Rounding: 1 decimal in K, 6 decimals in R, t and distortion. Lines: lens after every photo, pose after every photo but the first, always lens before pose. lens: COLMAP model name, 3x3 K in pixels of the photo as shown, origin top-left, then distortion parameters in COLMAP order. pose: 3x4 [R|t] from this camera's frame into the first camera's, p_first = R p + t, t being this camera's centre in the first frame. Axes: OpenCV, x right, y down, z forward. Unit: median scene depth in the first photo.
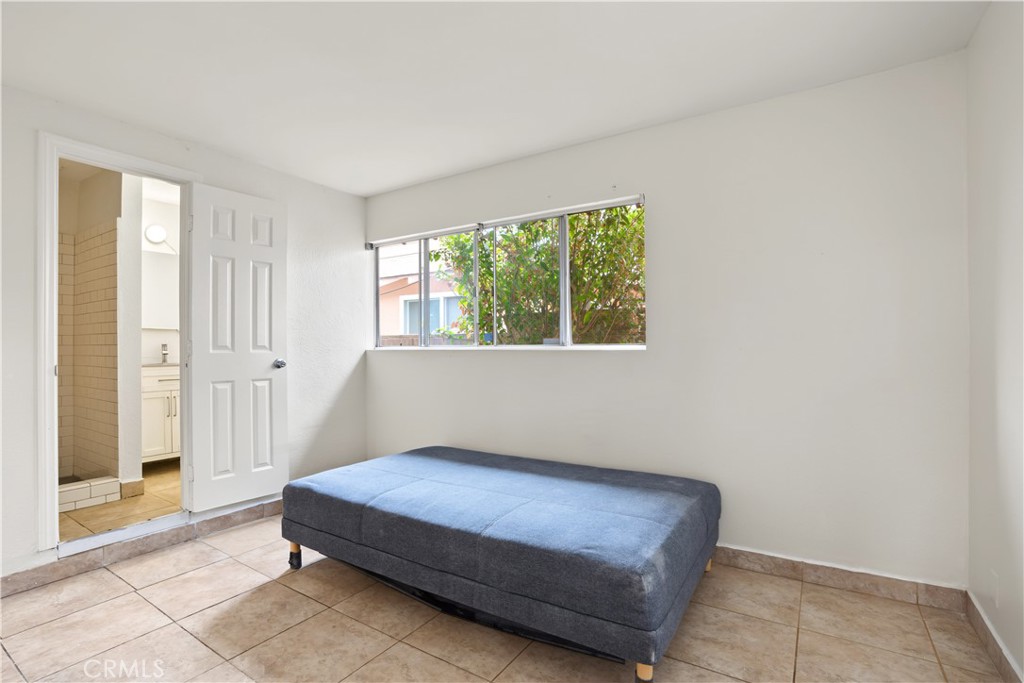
lens RADIAL K [[482.7, 0, 511.2], [0, 482.7, 344.3], [0, 0, 1]] dist [-0.042425, 0.000870]
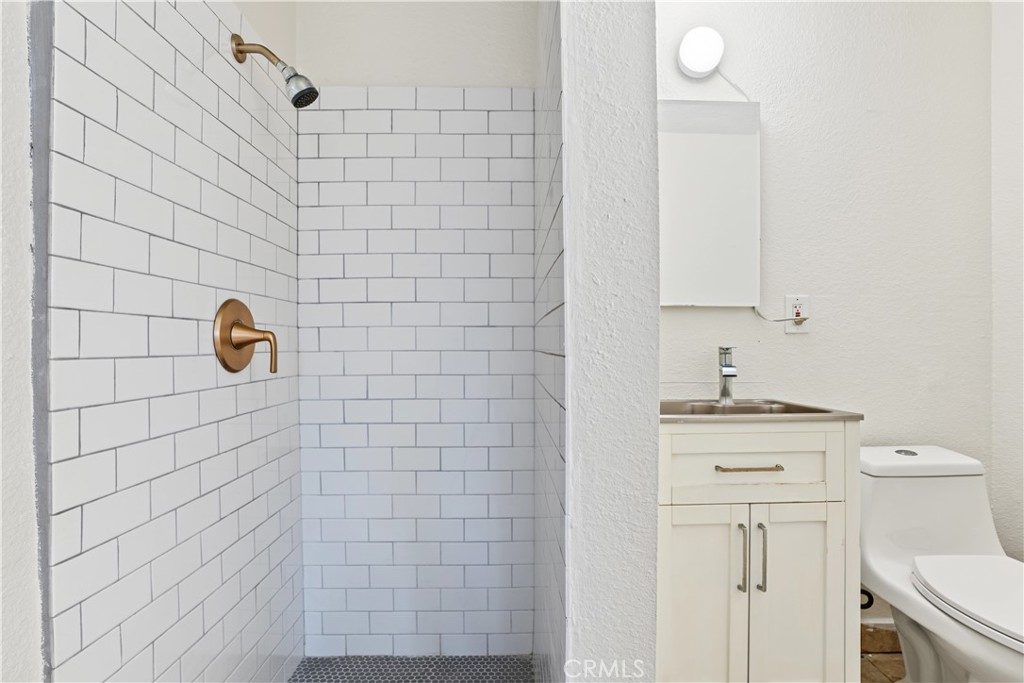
lens RADIAL K [[493.5, 0, 512.0], [0, 493.5, 341.5], [0, 0, 1]] dist [-0.003464, -0.000378]
pose [[0.541203, -0.004203, -0.840882, -0.519632], [0.004108, 0.999989, -0.002355, -0.004388], [0.840882, -0.002180, 0.541214, 0.677911]]
